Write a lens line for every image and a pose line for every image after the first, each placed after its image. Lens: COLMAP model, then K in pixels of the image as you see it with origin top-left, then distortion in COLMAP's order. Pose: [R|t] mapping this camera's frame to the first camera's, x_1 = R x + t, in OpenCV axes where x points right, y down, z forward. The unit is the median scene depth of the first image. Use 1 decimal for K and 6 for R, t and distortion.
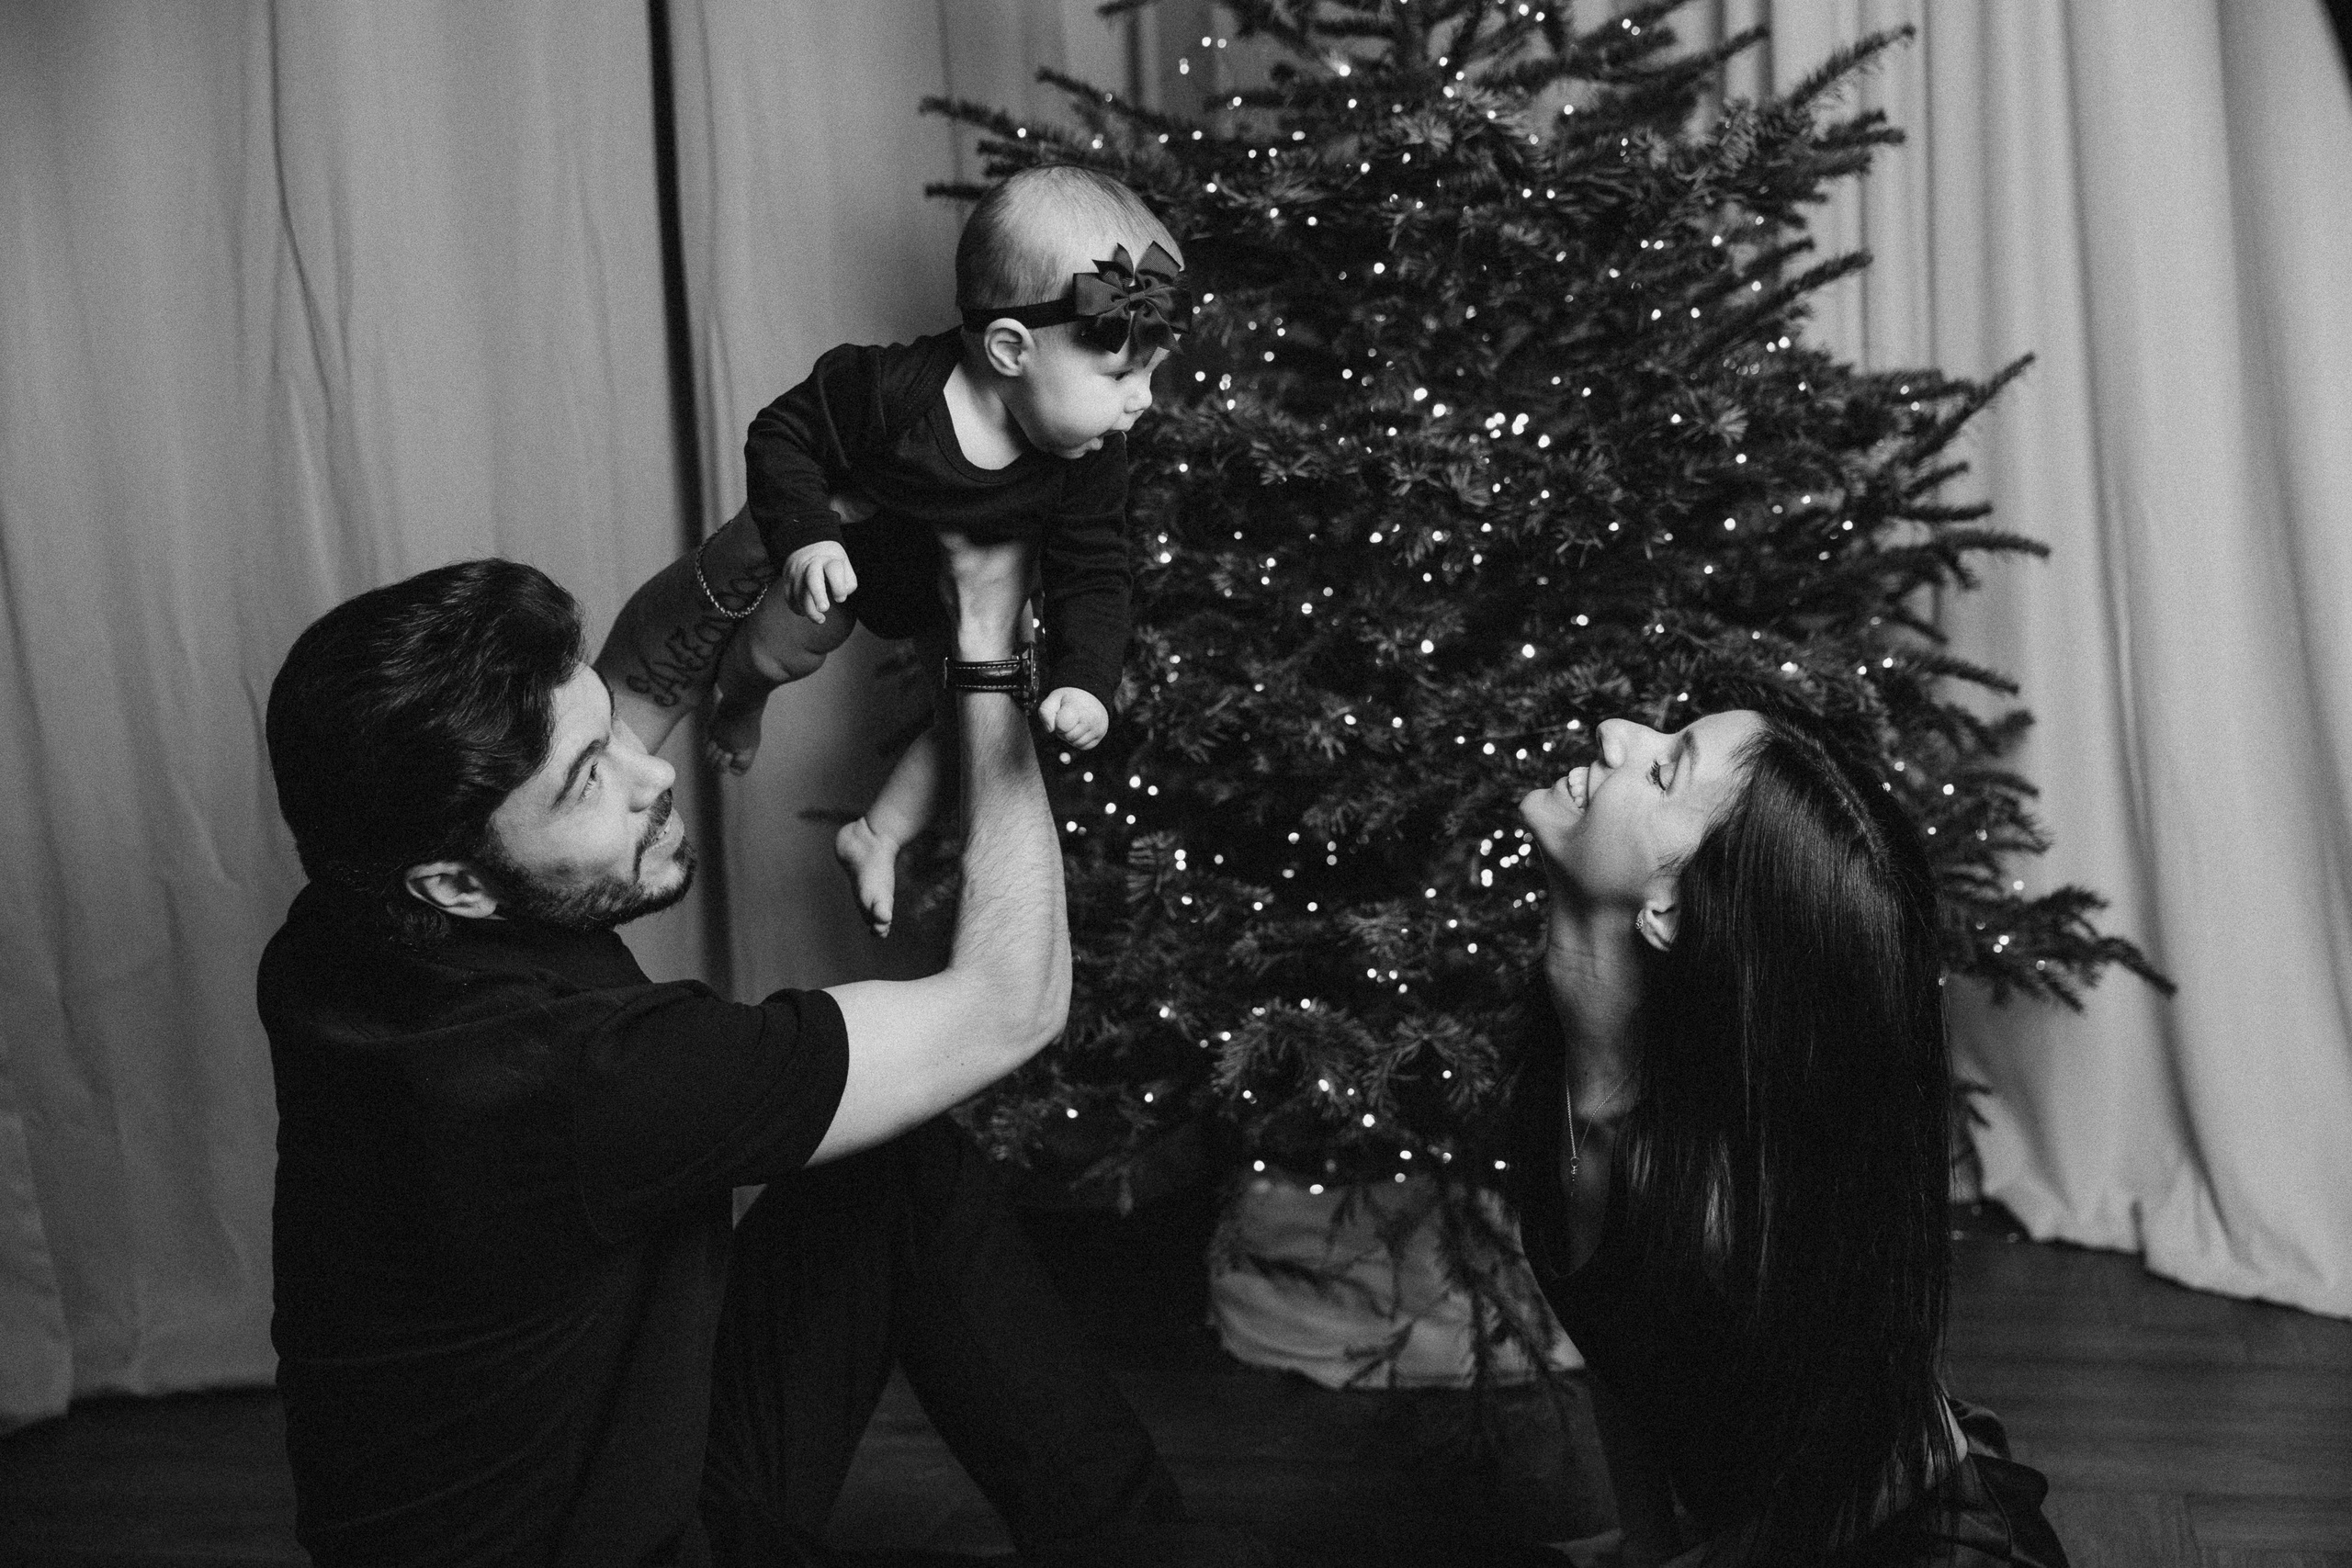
lens RADIAL K [[2761.4, 0, 1174.5], [0, 2761.4, 791.7], [0, 0, 1]] dist [0.018866, 0.000000]
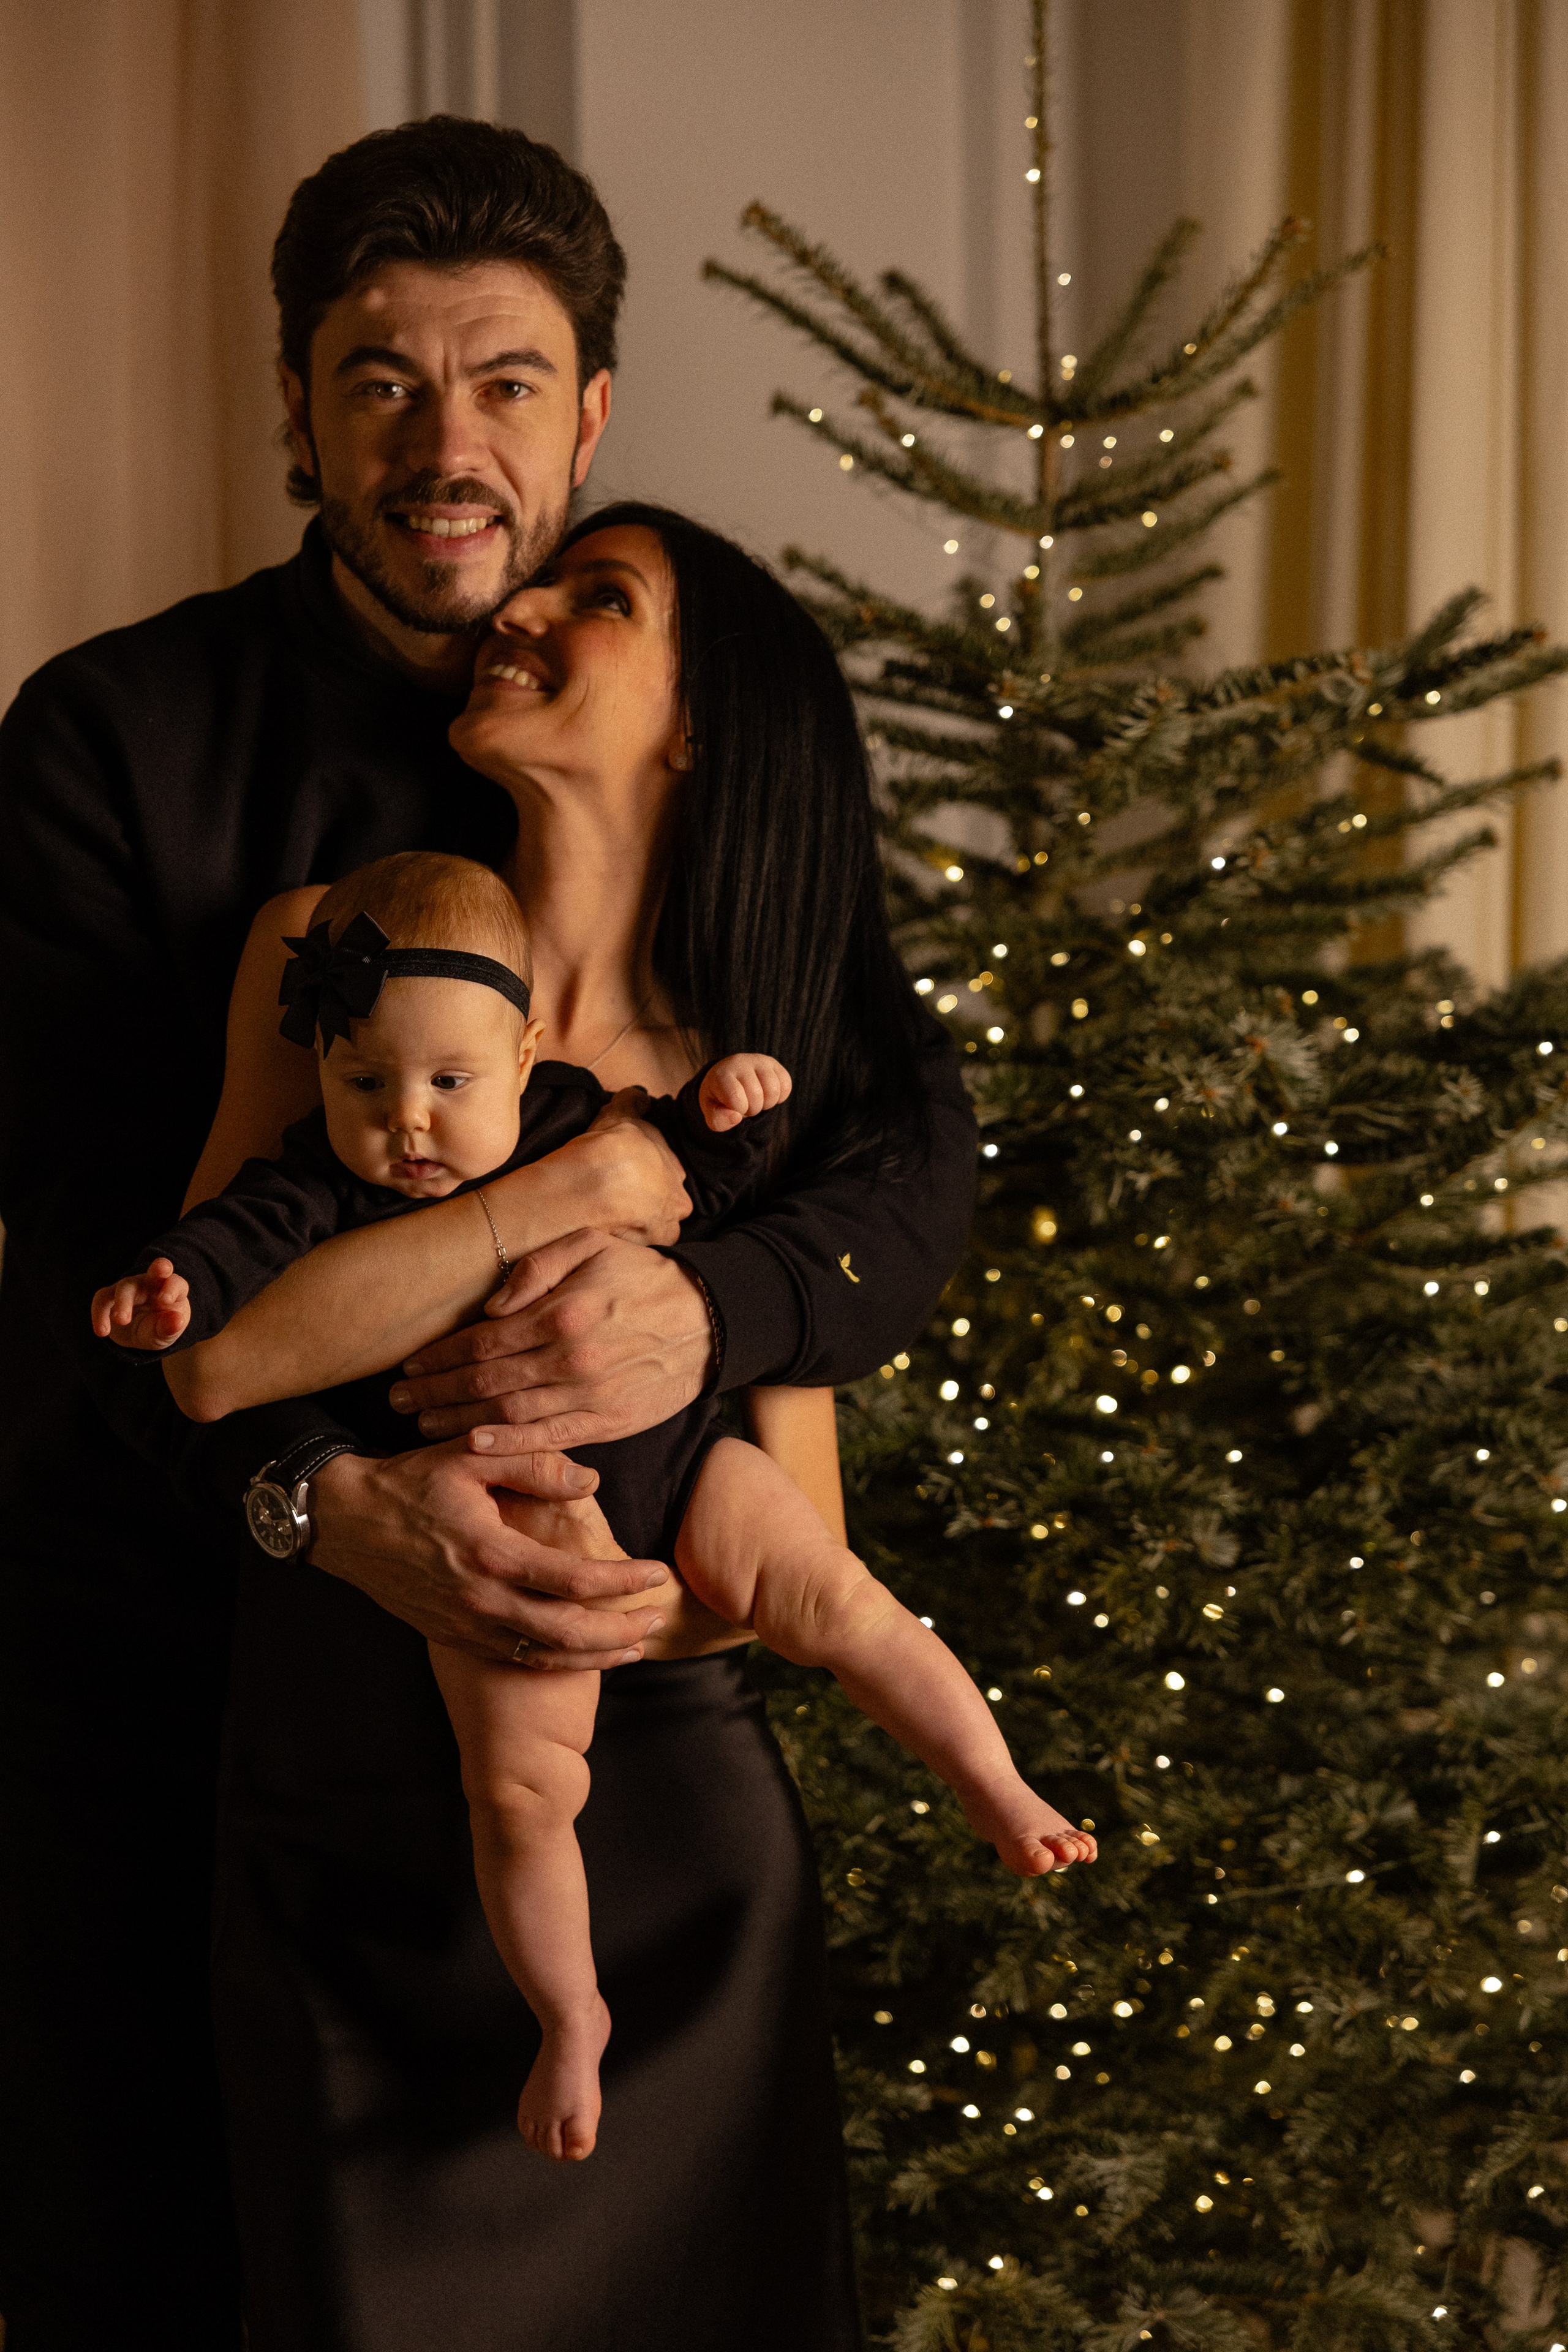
lens RADIAL K [[4185.2, 0, 786.8], [0, 4185.2, 1162.1], [0, 0, 1]] dist [-0.011780, 0.000000]
pose [[0.977288, 0.035281, 0.208956, -0.231488], [-0.027374, 0.998800, -0.040614, -0.156993], [-0.210138, 0.033972, 0.977081, -0.060214]]
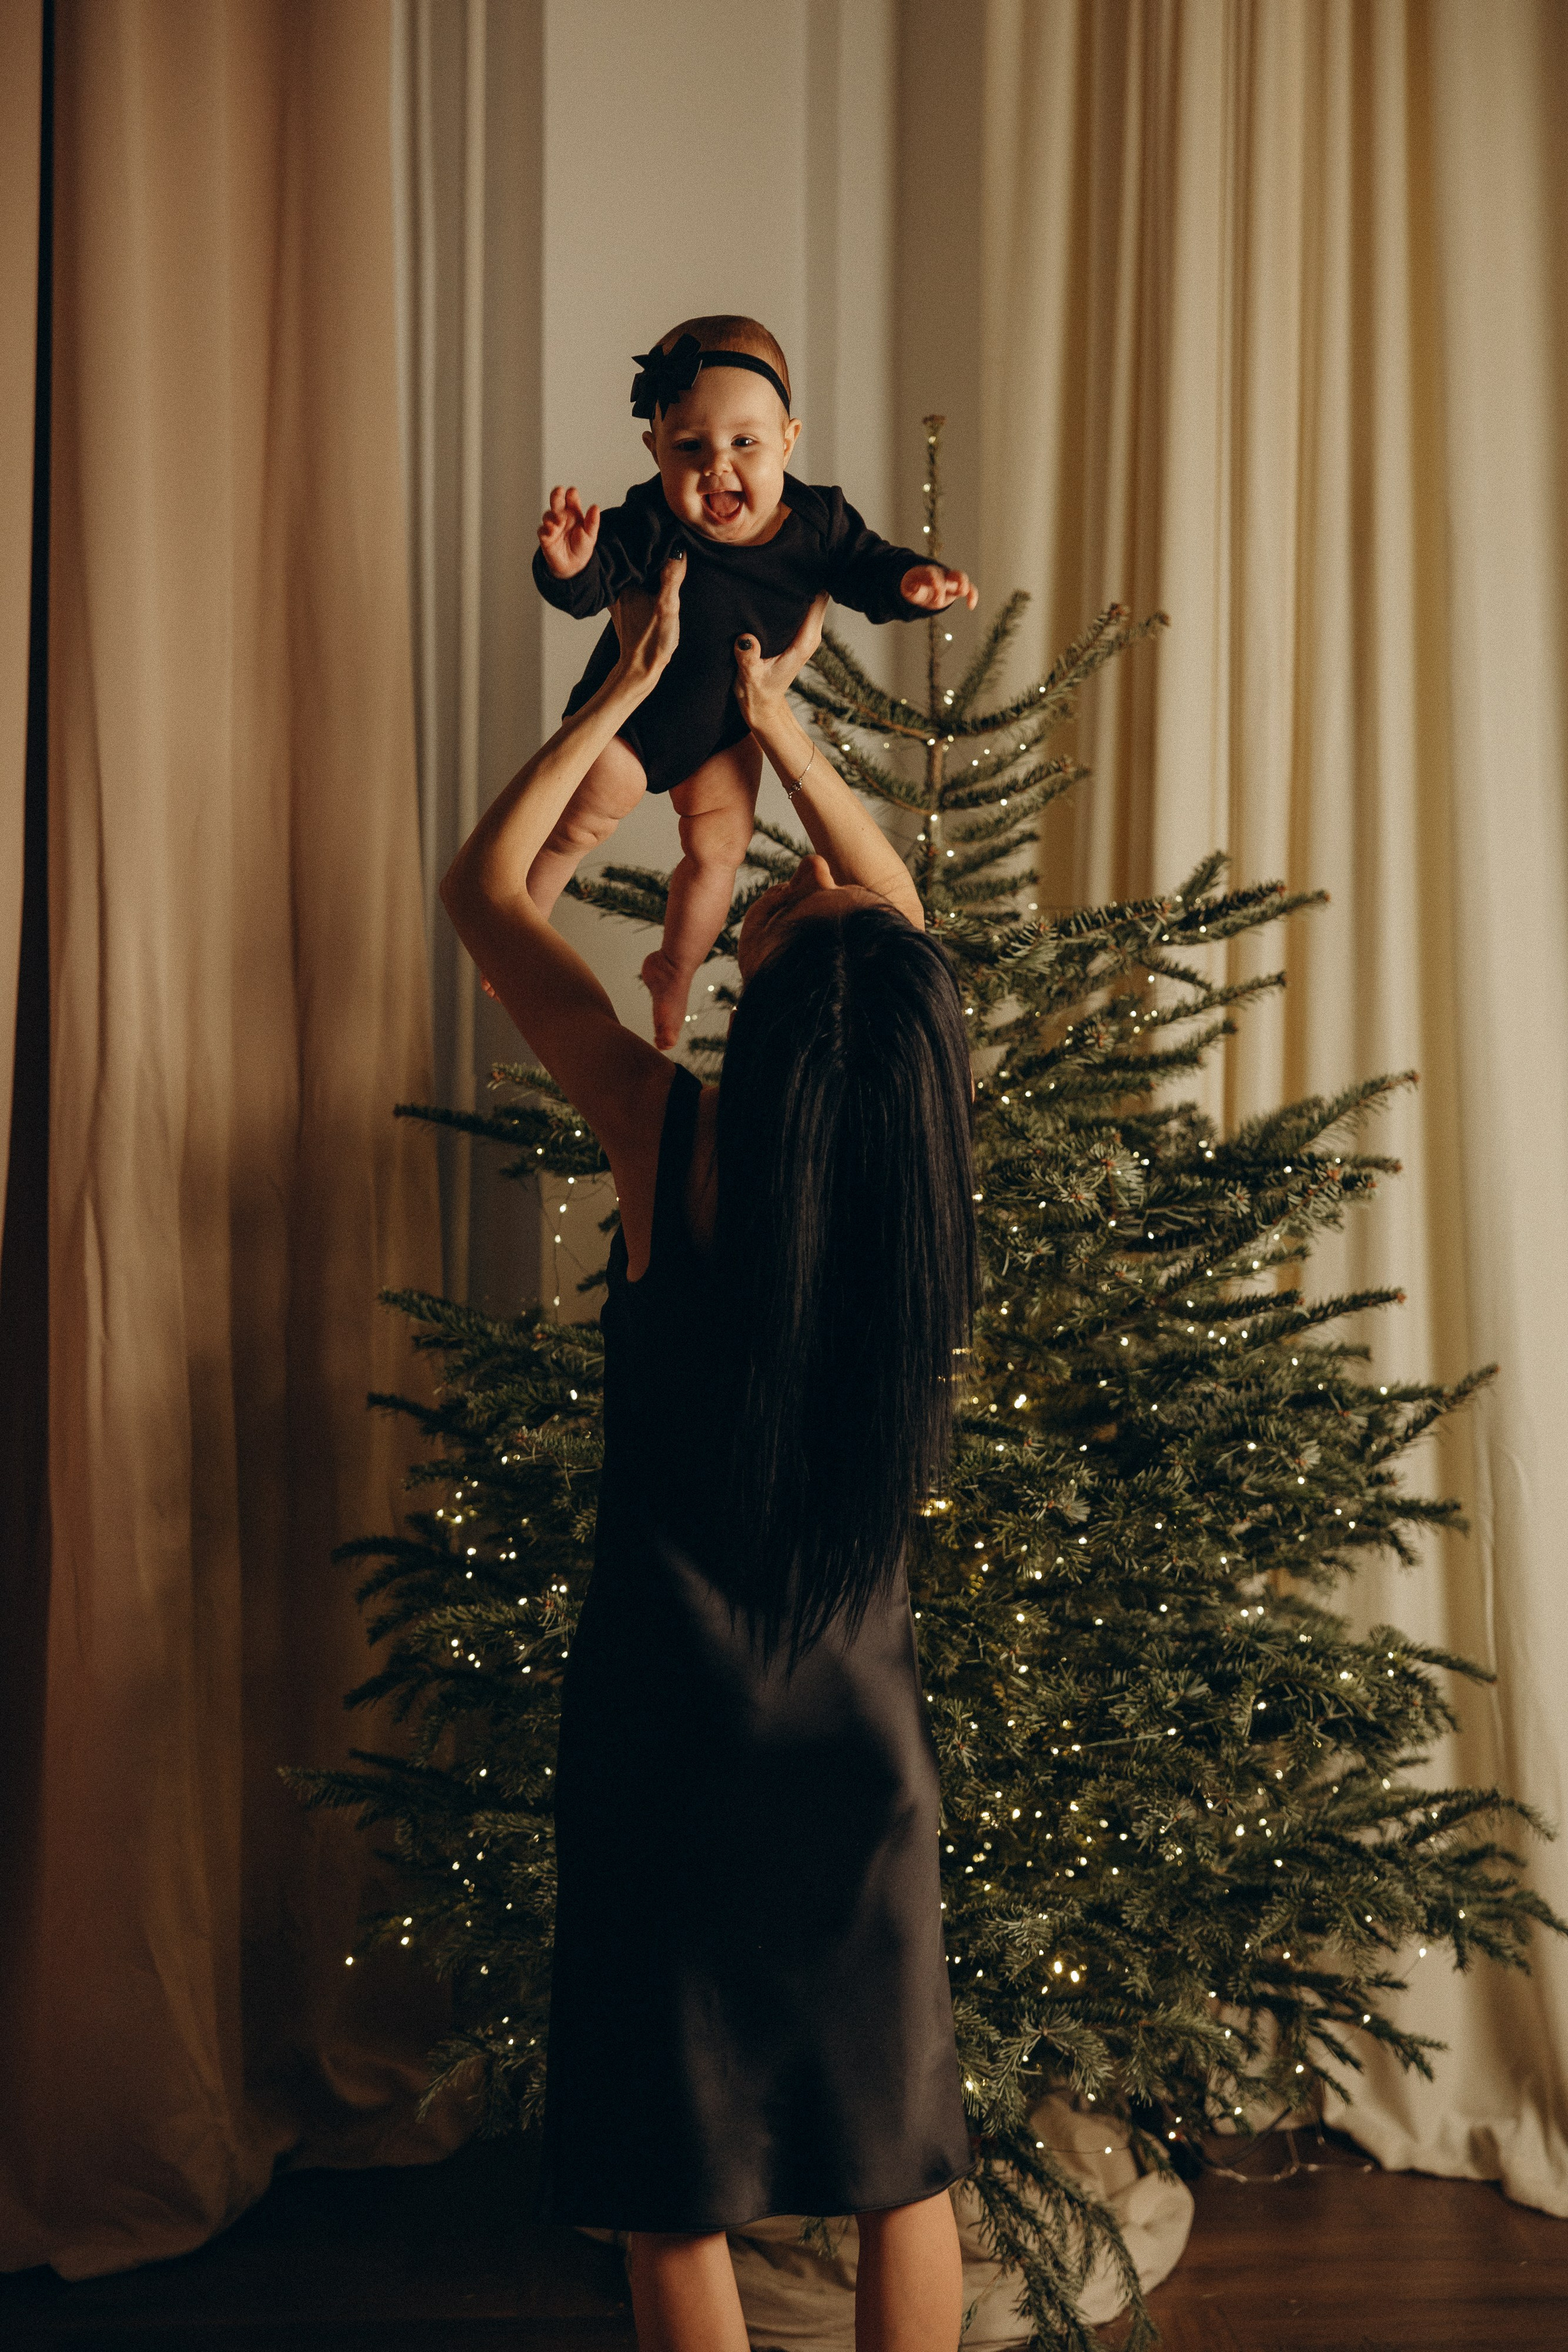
lens RADIAL K [[3712.9, 0, 870.9], [0, 3712.9, 1132.5], [0, 0, 1]] dist [-0.041810, 0.000000]
pose [[0.945478, 0.050451, 0.321755, -0.423218], [-0.022061, 0.995581, -0.091279, -0.116758], [-0.324938, 0.079204, 0.942413, -0.328473]]
